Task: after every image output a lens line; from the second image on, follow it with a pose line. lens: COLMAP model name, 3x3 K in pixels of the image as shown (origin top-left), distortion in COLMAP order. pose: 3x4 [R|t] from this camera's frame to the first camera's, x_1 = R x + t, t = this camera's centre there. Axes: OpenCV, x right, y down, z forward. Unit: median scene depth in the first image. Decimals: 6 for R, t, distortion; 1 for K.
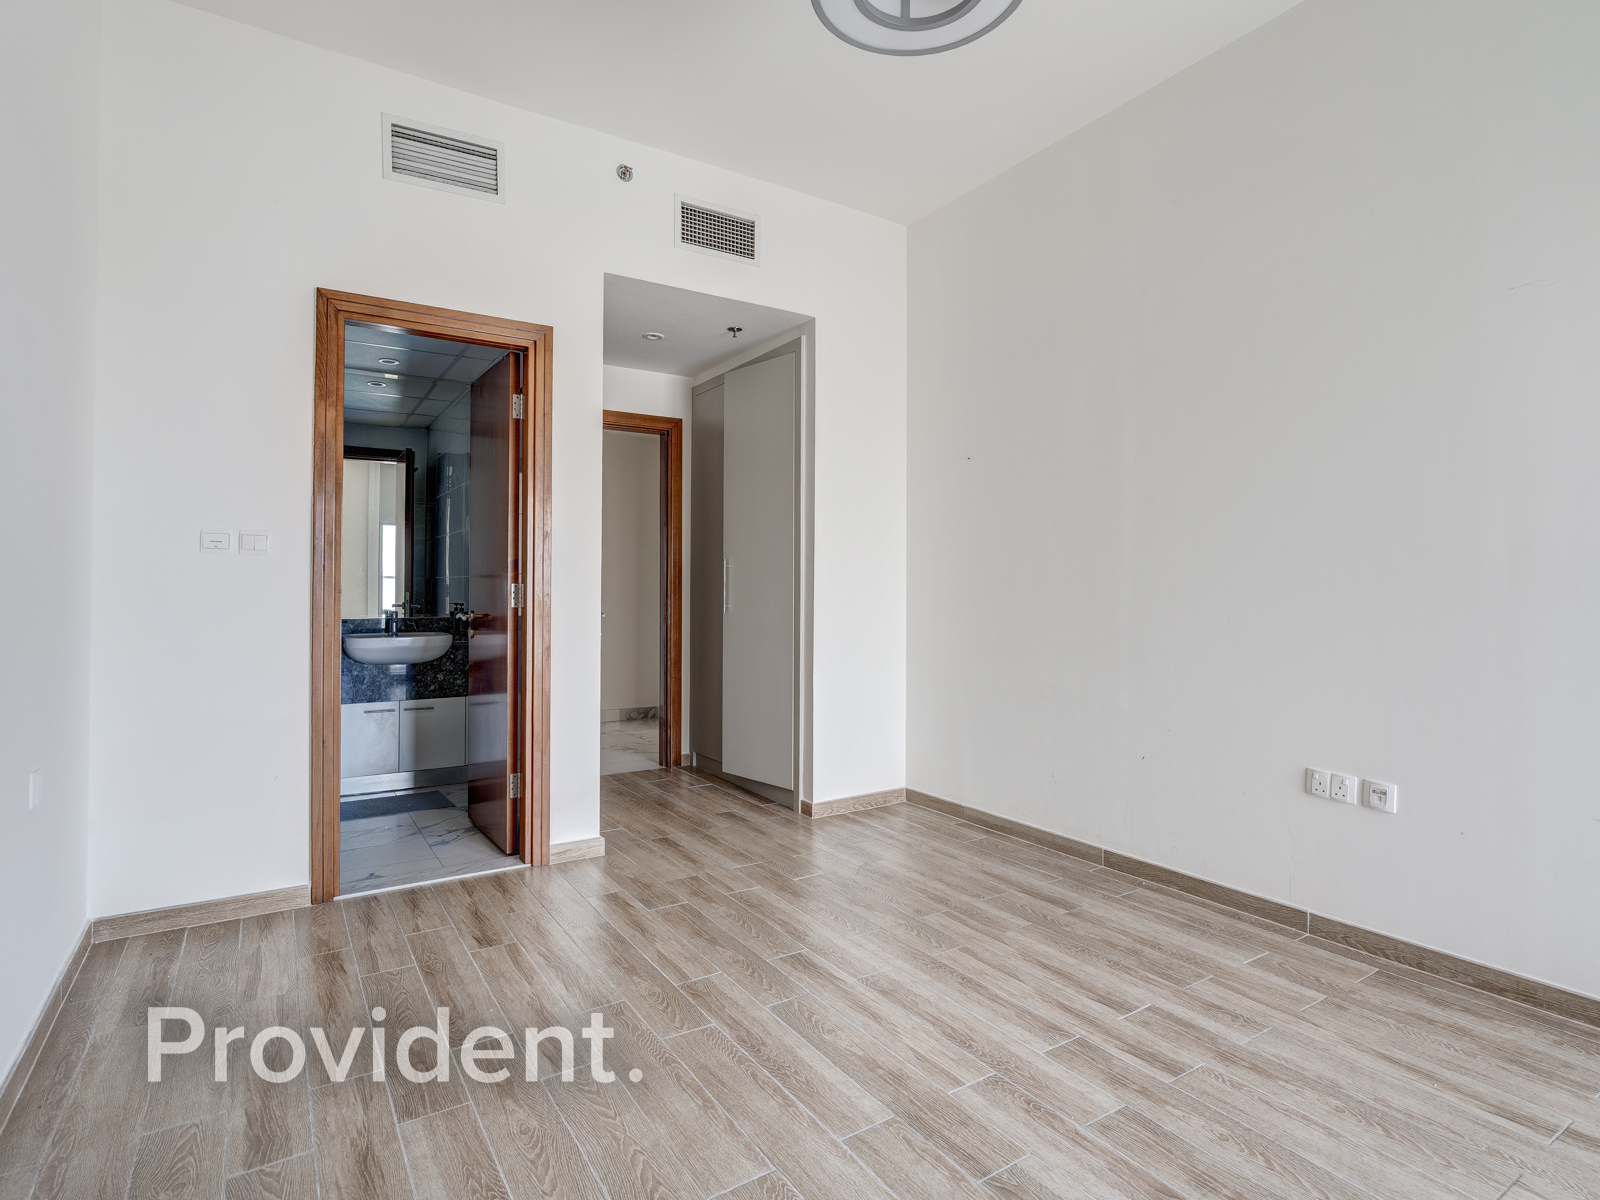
lens RADIAL K [[840.3, 0, 782.6], [0, 840.3, 588.3], [0, 0, 1]] dist [-0.002155, -0.000903]
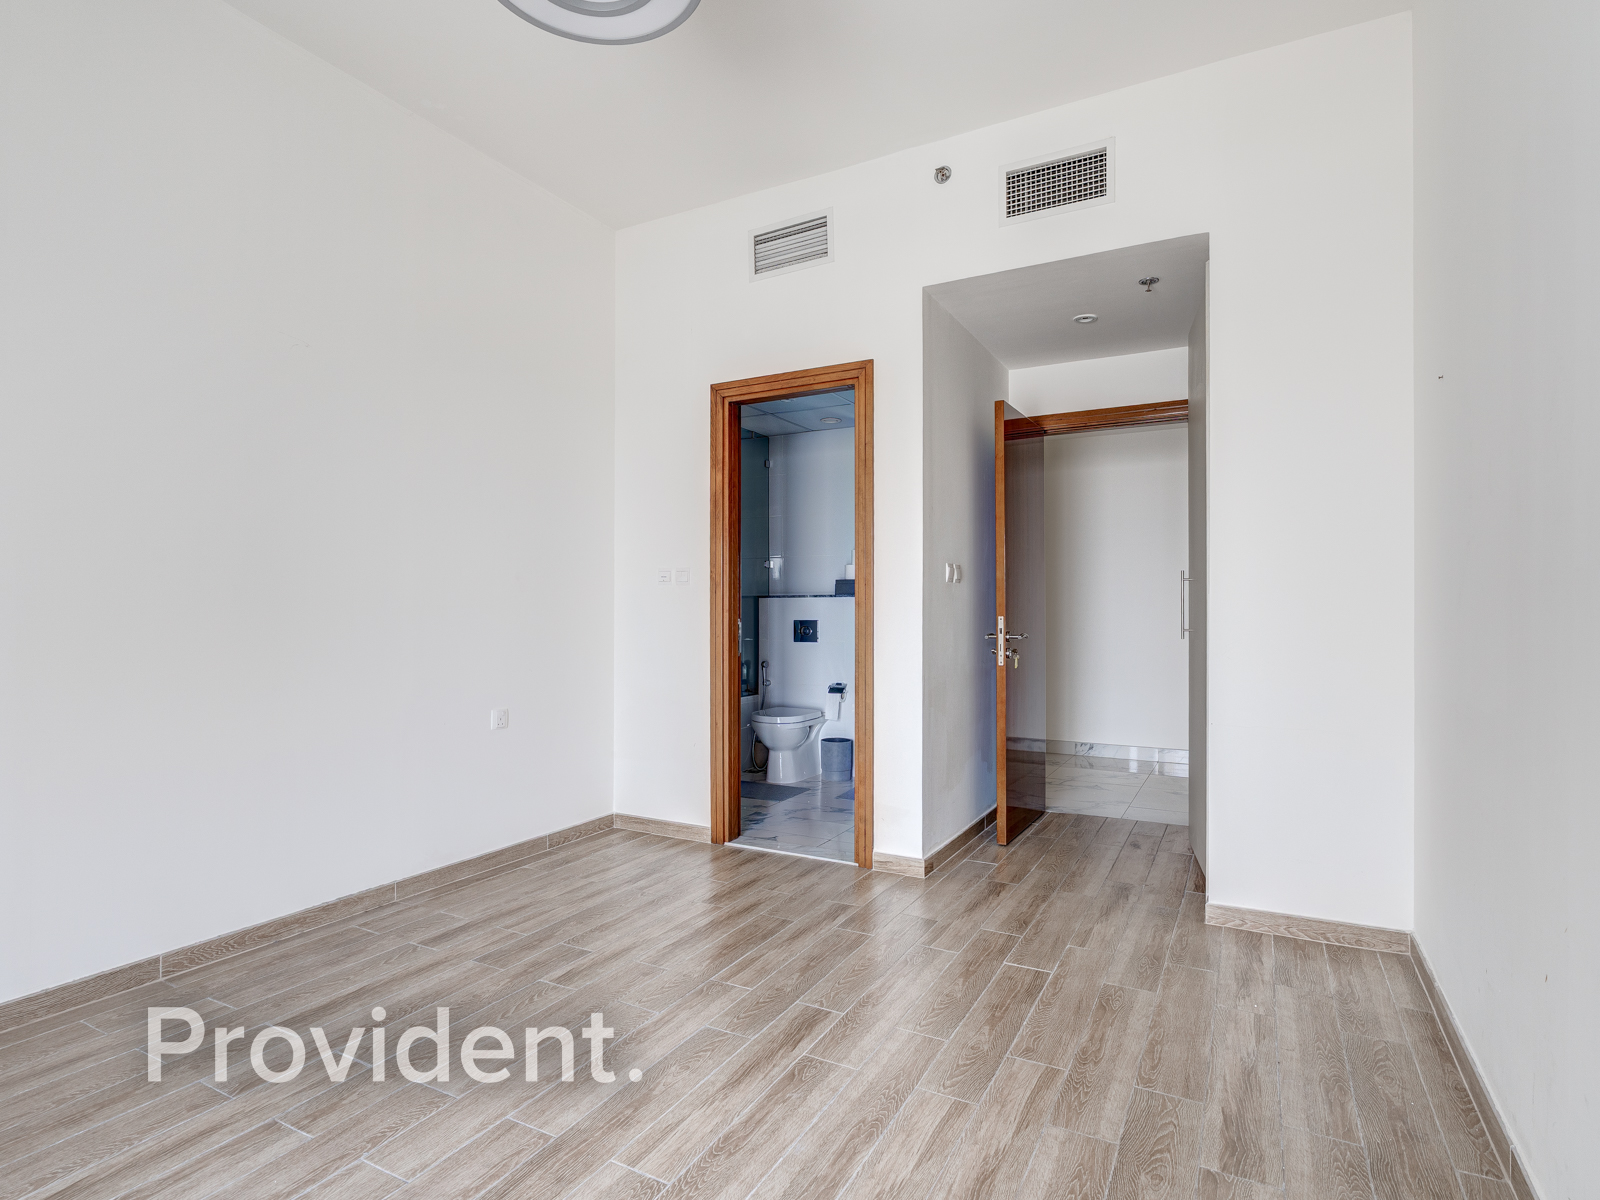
lens RADIAL K [[840.3, 0, 785.7], [0, 840.3, 606.0], [0, 0, 1]] dist [-0.002155, -0.000903]
pose [[0.481151, -0.005645, -0.876620, 0.671026], [-0.000231, 0.999978, -0.006565, 0.006755], [0.876638, 0.003361, 0.481139, 0.451332]]
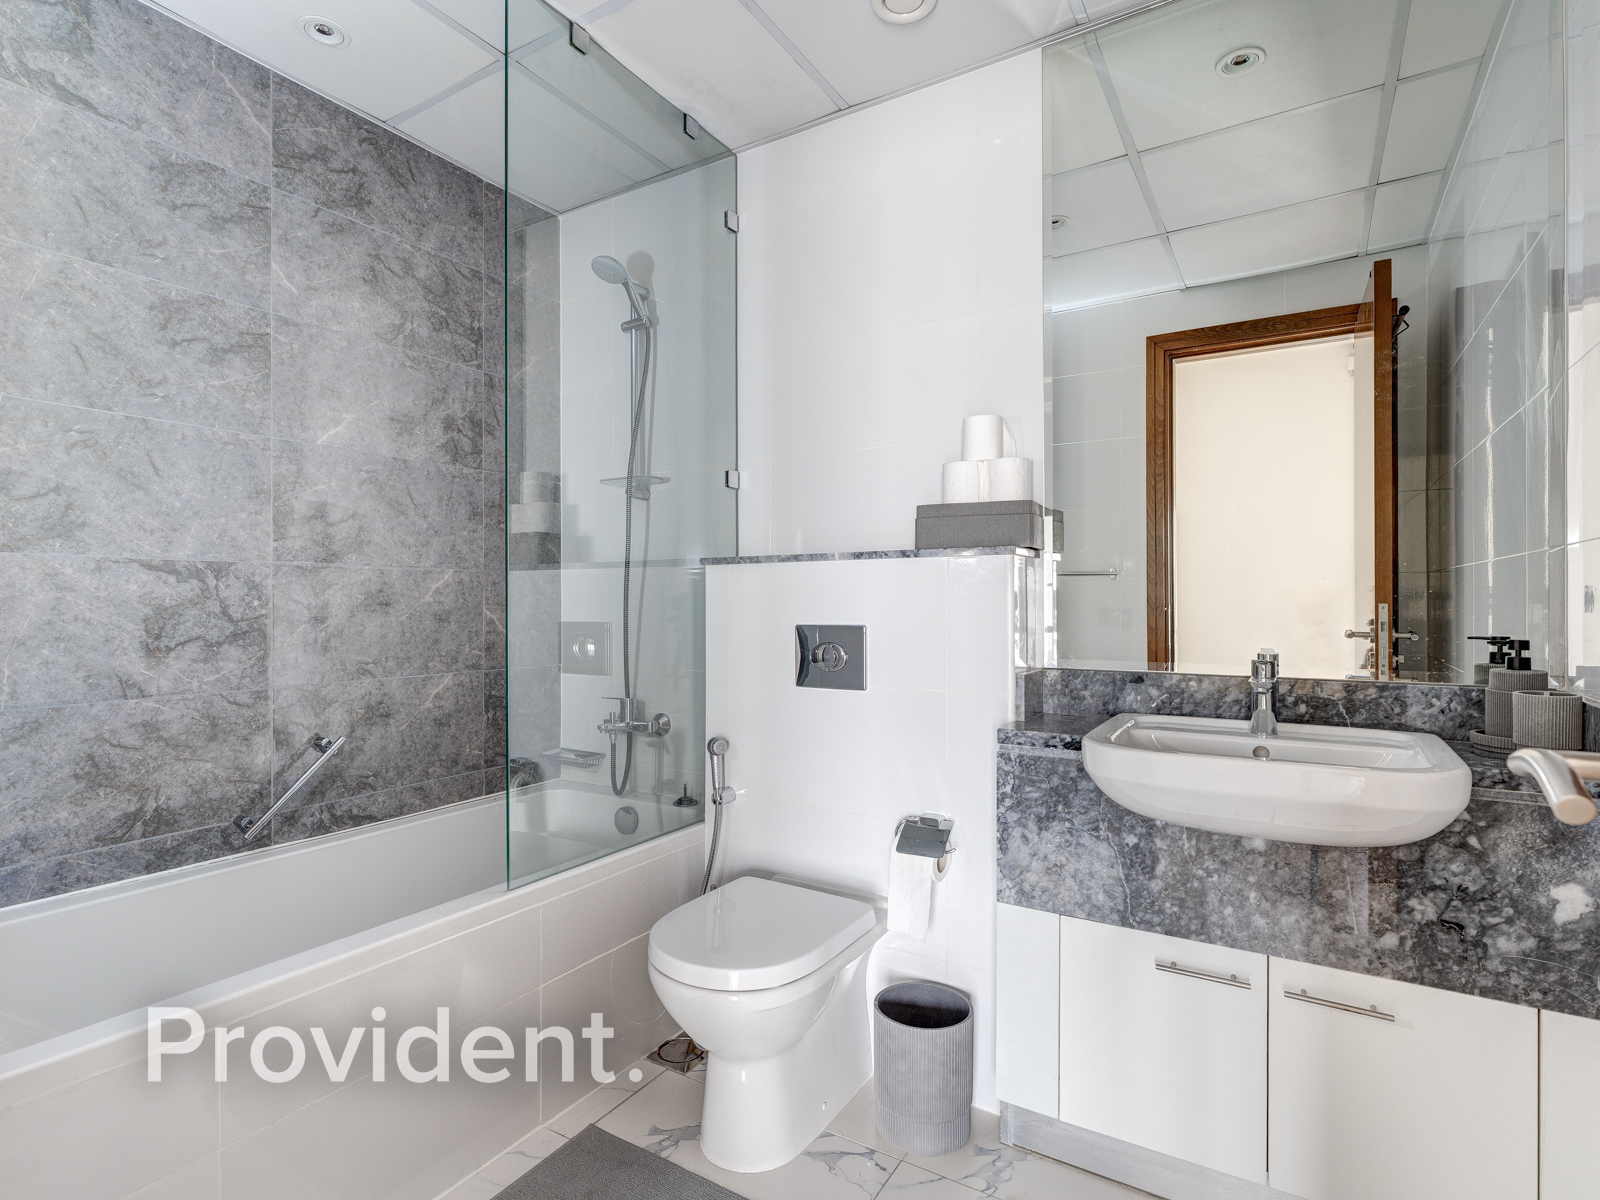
lens RADIAL K [[840.3, 0, 789.4], [0, 840.3, 592.7], [0, 0, 1]] dist [-0.002155, -0.000903]
pose [[0.454344, 0.001531, -0.890825, -0.401251], [-0.008080, 0.999964, -0.002402, 0.003786], [0.890790, 0.008289, 0.454340, 1.078542]]
